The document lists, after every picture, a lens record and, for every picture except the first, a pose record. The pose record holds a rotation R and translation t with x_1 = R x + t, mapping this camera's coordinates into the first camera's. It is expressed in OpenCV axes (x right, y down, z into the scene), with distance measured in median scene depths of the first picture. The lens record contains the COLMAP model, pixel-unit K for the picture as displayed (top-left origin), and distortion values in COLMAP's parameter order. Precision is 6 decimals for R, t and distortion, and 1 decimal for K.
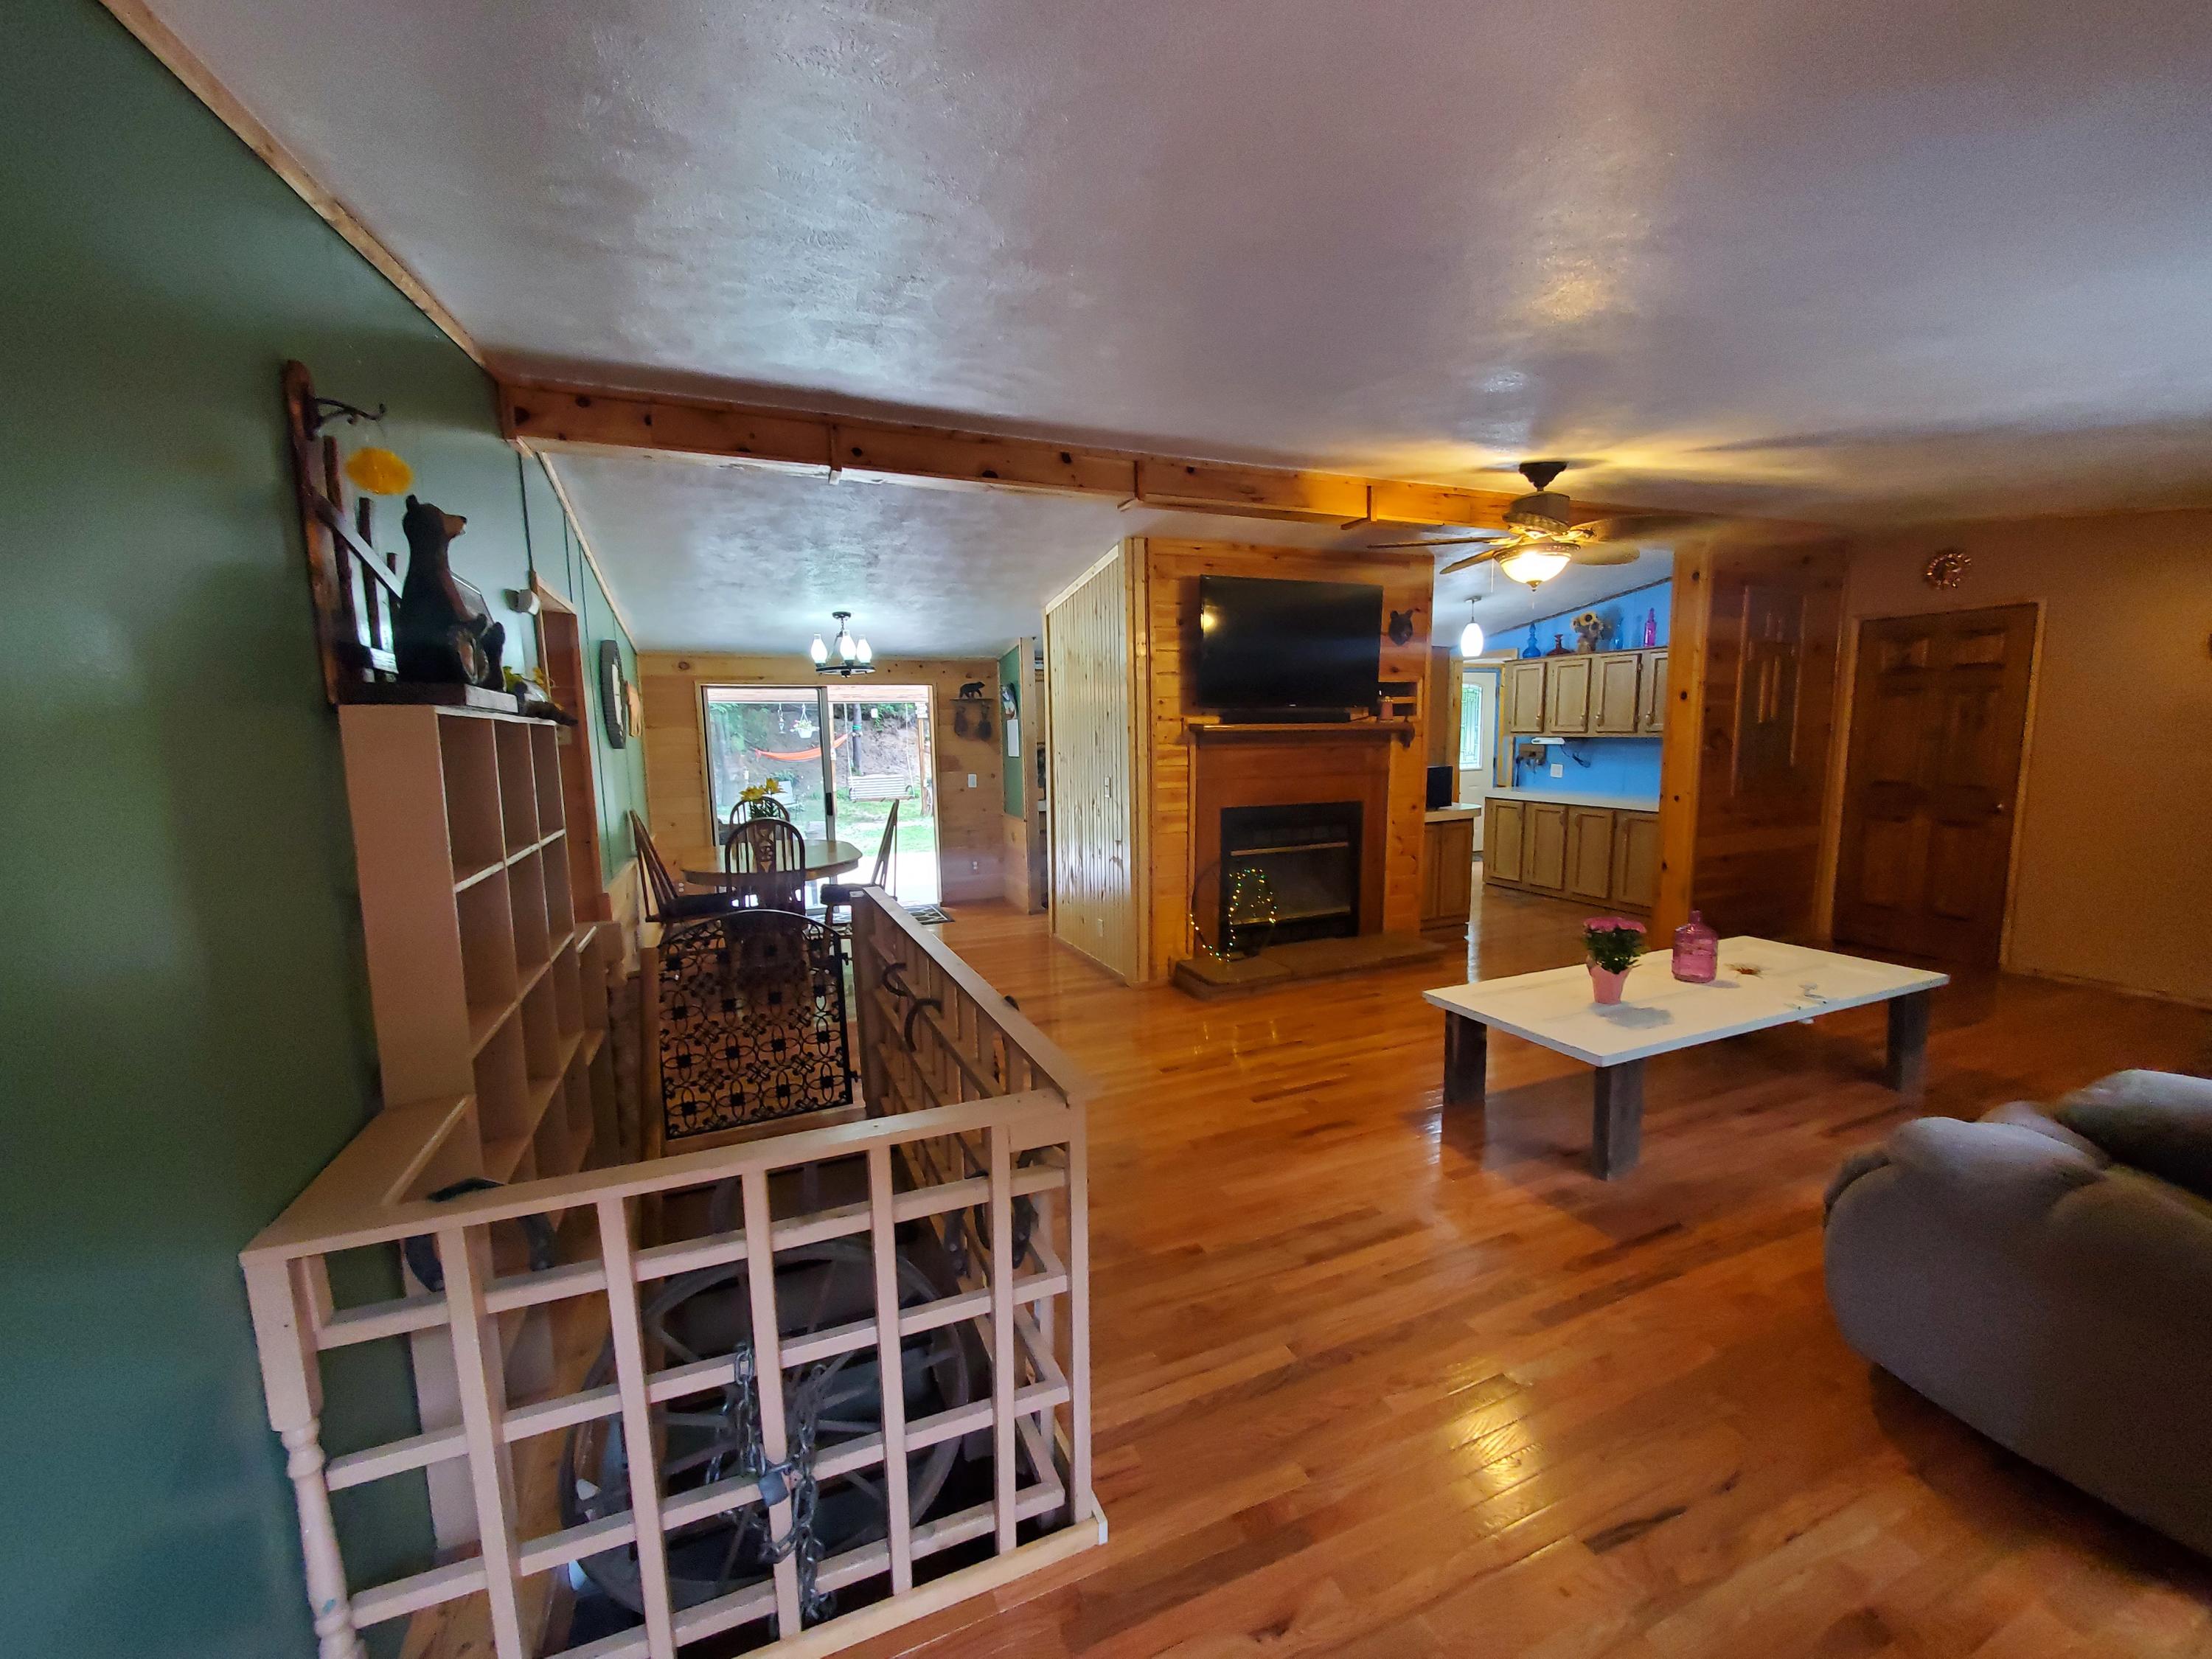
lens RADIAL K [[874.1, 0, 1100.5], [0, 874.1, 841.7], [0, 0, 1]] dist [0.003658, -0.001308]
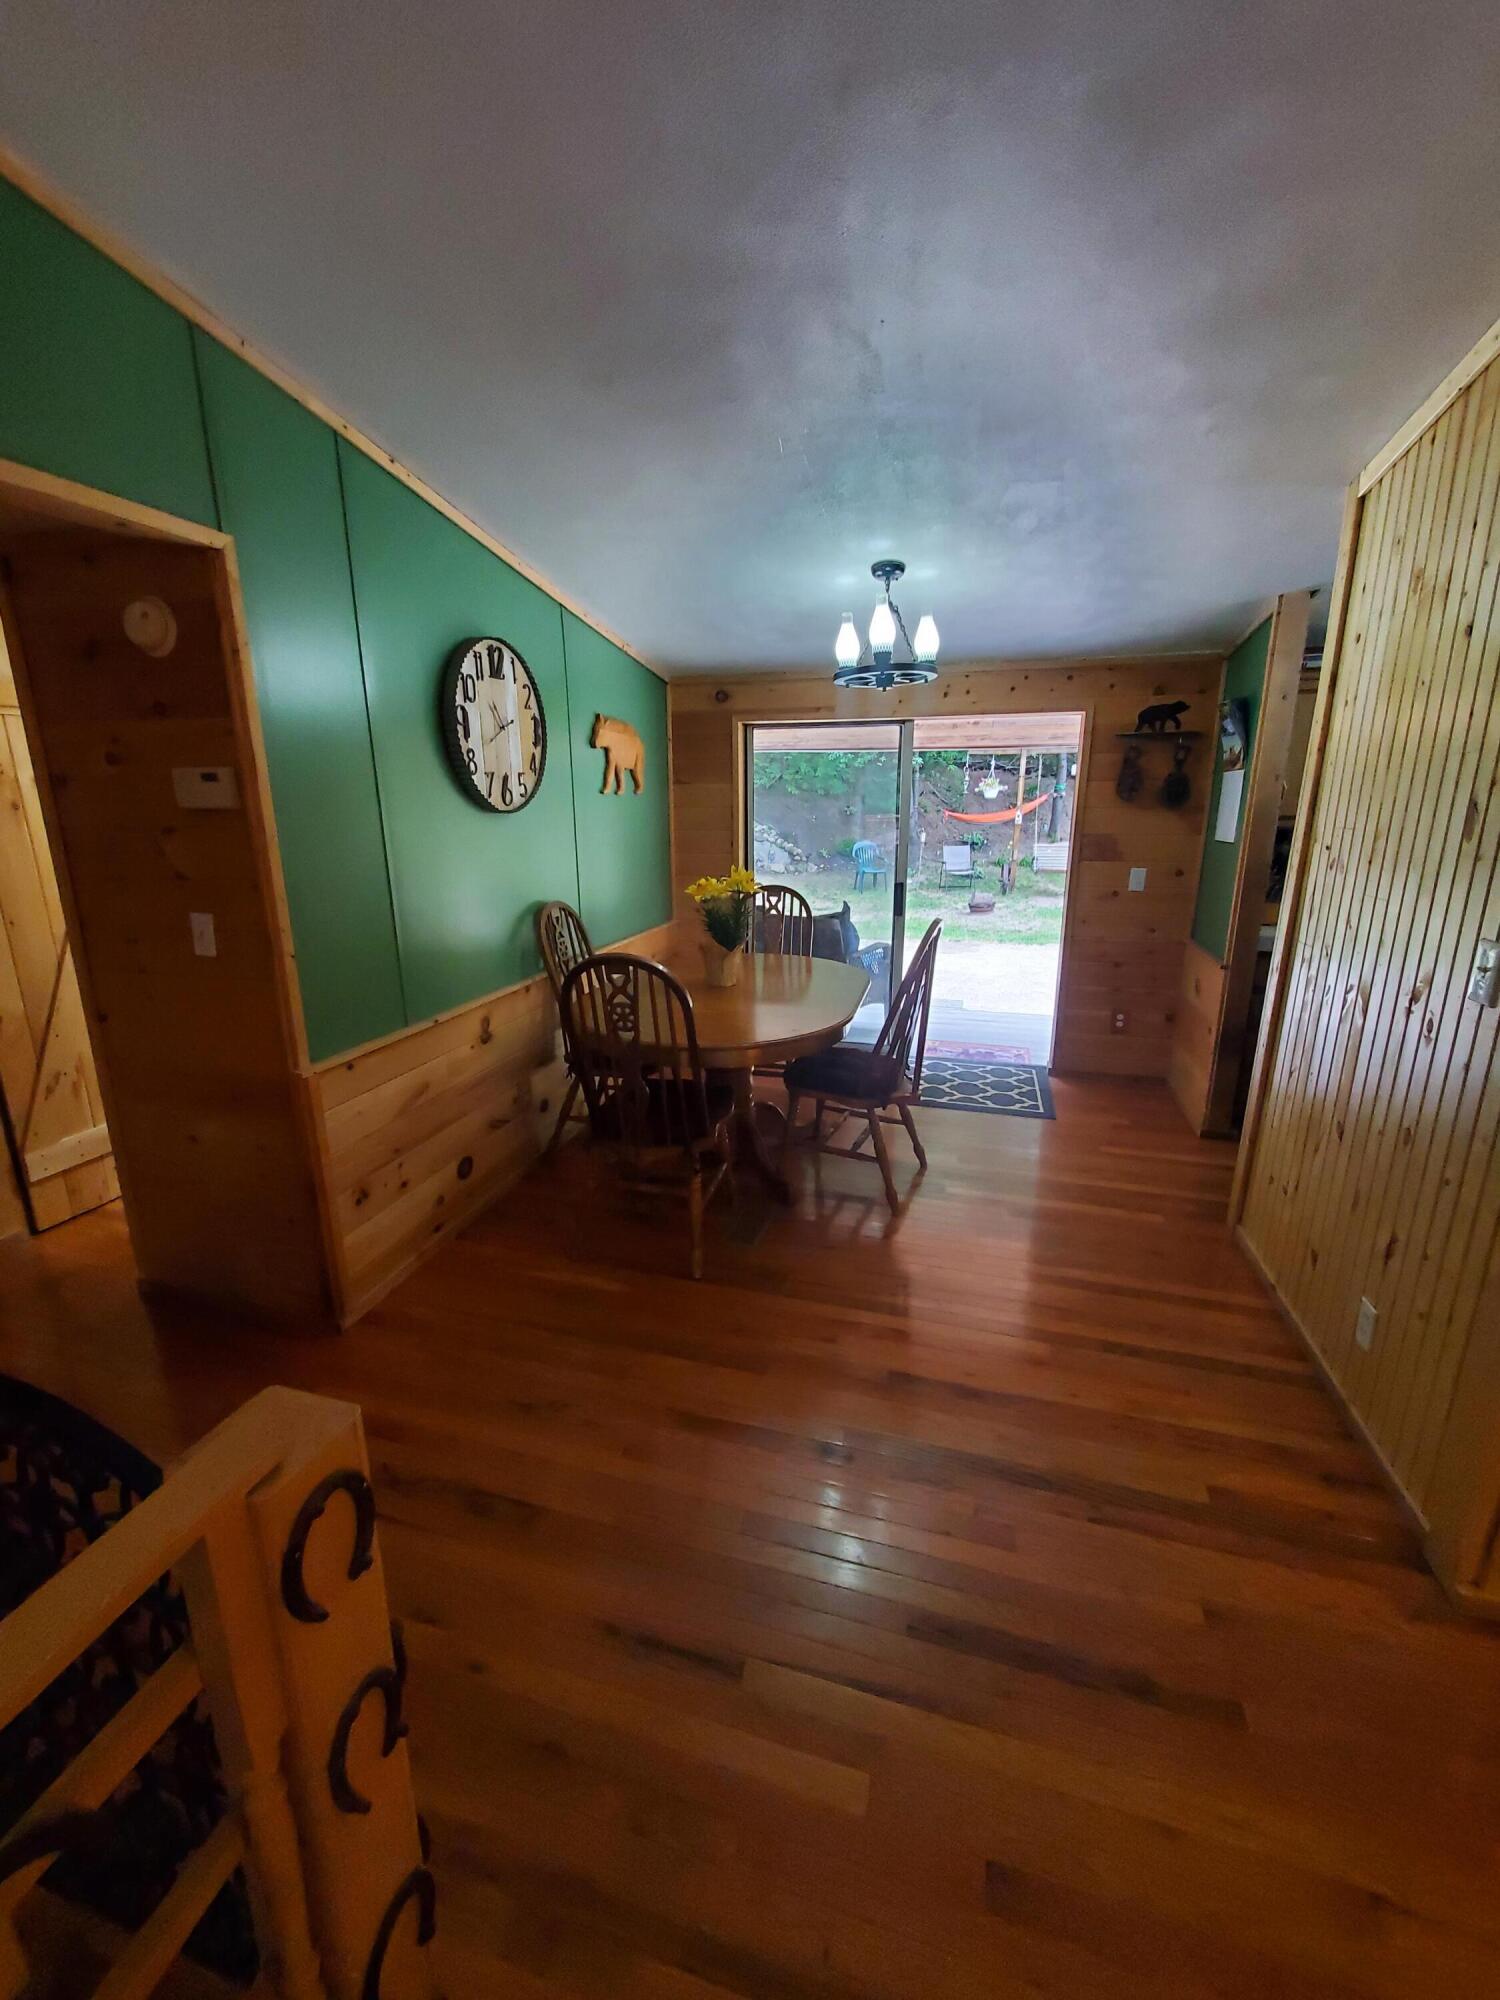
lens RADIAL K [[790.3, 0, 743.8], [0, 790.3, 996.6], [0, 0, 1]] dist [0.003658, -0.001308]
pose [[0.780610, 0.166324, -0.602482, -0.023250], [-0.087971, 0.983584, 0.157554, -0.060923], [0.618797, -0.069987, 0.782427, 0.484074]]
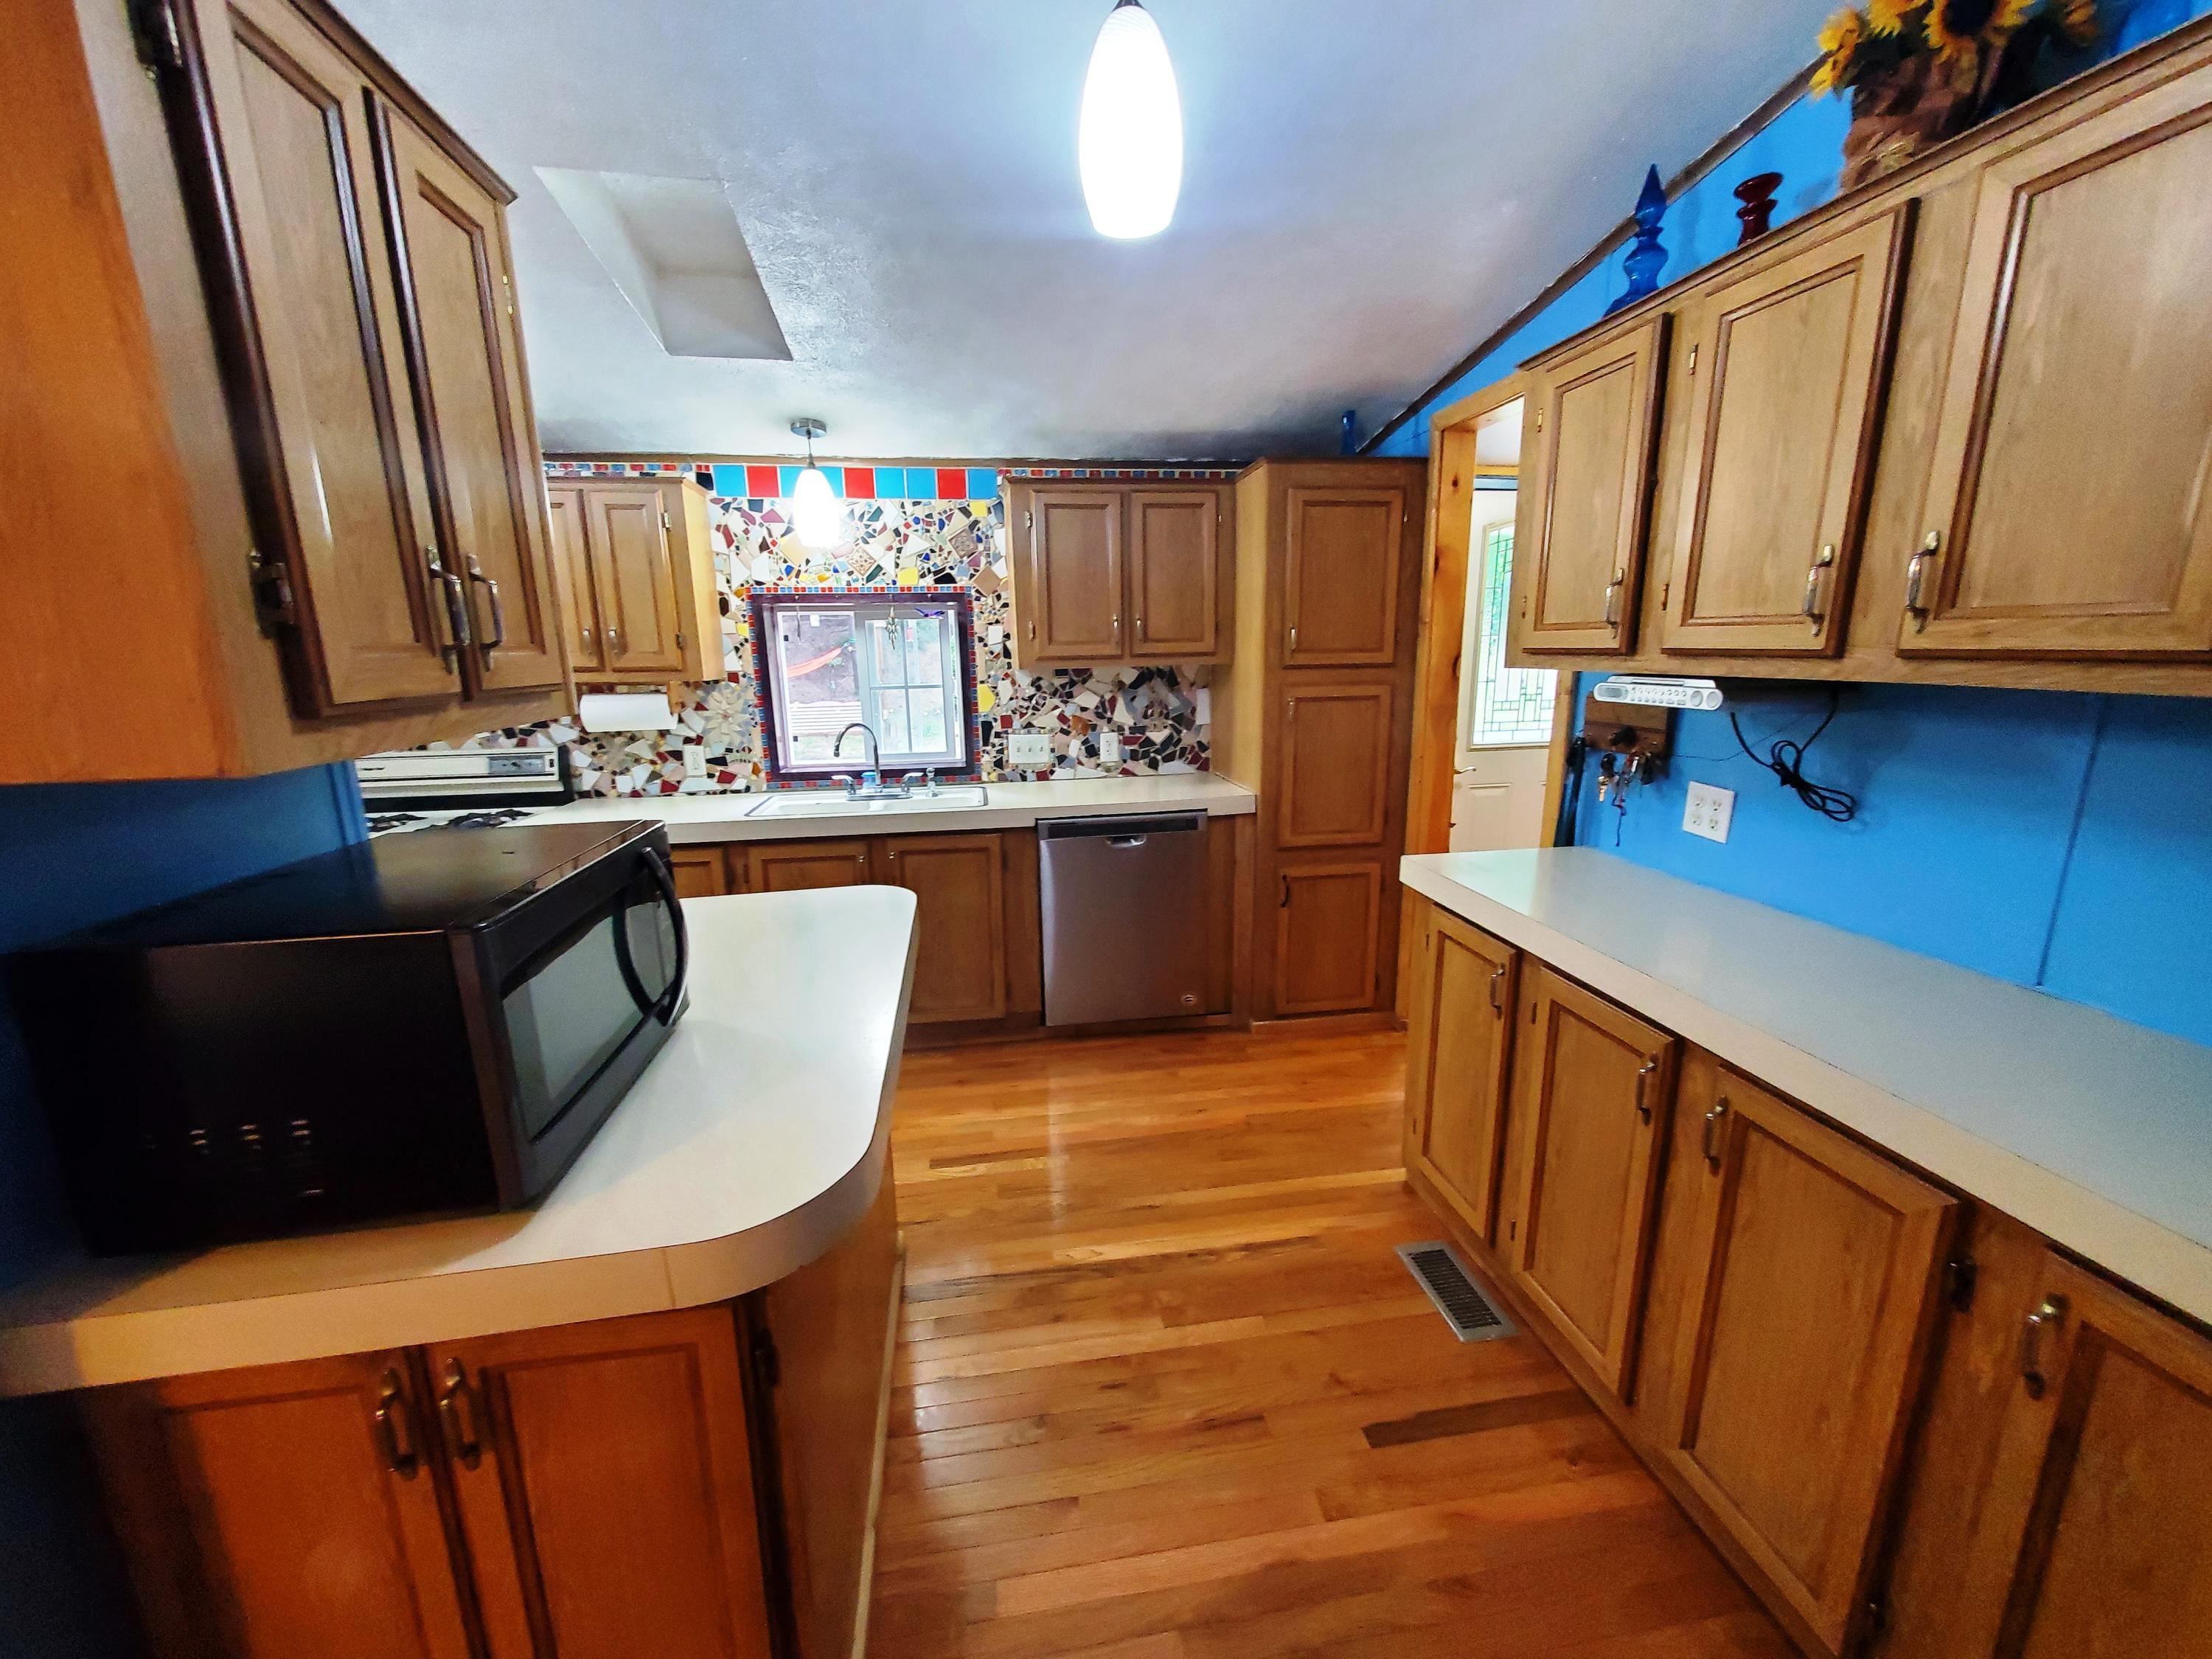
lens RADIAL K [[874.1, 0, 1110.1], [0, 874.1, 840.6], [0, 0, 1]] dist [0.003658, -0.001308]
pose [[0.970688, 0.054635, -0.234049, 0.480117], [-0.032016, 0.994535, 0.099376, -0.106267], [0.238199, -0.088970, 0.967133, 0.831407]]
